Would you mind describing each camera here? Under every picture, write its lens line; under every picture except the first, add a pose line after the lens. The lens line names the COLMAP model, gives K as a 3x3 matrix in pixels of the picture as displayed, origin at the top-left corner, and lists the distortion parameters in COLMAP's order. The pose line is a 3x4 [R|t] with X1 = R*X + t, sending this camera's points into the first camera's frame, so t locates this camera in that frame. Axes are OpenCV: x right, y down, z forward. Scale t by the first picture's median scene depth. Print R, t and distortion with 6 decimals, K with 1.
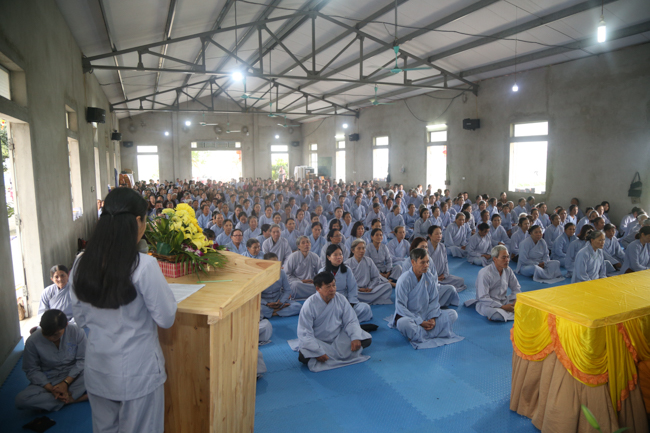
lens RADIAL K [[448.2, 0, 325.0], [0, 448.2, 216.5], [0, 0, 1]] dist [-0.139999, 0.078617]
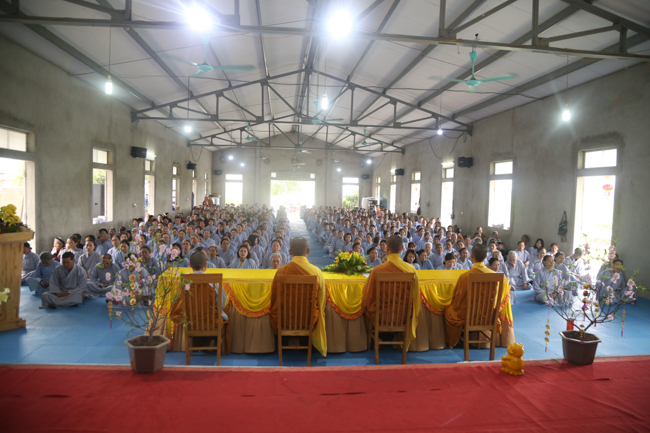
lens RADIAL K [[445.0, 0, 325.0], [0, 445.0, 216.5], [0, 0, 1]] dist [-0.140902, 0.083048]
pose [[0.957948, 0.049007, -0.282725, 0.242869], [-0.068146, 0.995973, -0.058256, 0.004560], [0.278732, 0.075072, 0.957430, -0.080136]]
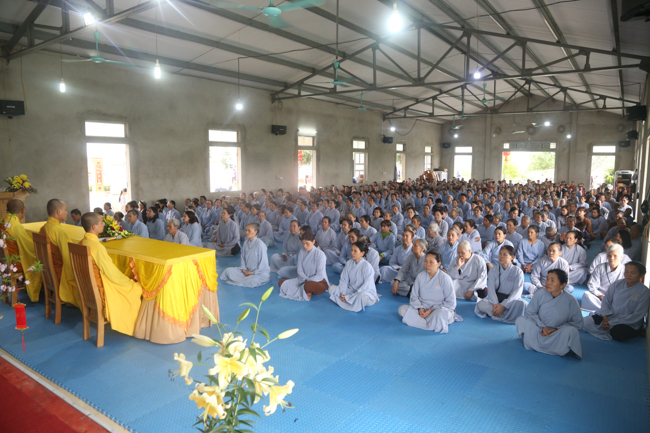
lens RADIAL K [[448.2, 0, 325.0], [0, 448.2, 216.5], [0, 0, 1]] dist [-0.139999, 0.078617]
pose [[0.539819, 0.109112, -0.834680, 0.510226], [-0.107600, 0.992374, 0.060137, -0.024493], [0.834876, 0.057349, 0.547443, 0.165583]]
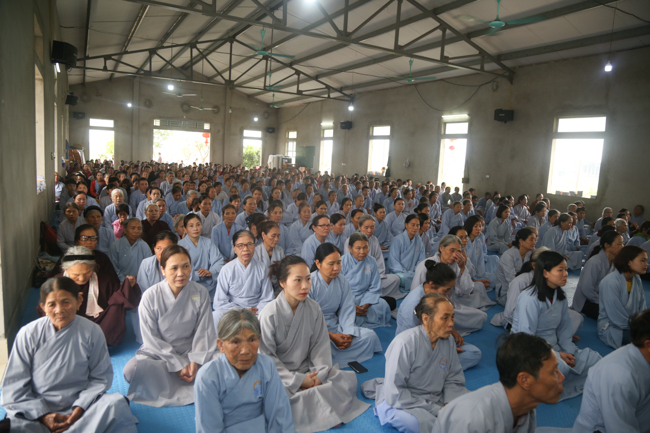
lens RADIAL K [[450.1, 0, 327.0], [0, 450.1, 224.5], [0, 0, 1]] dist [-0.090397, 0.002305]
pose [[0.990735, 0.049464, 0.126483, -0.094726], [-0.052463, 0.998413, 0.020490, 0.007711], [-0.125269, -0.026936, 0.991757, 0.121266]]
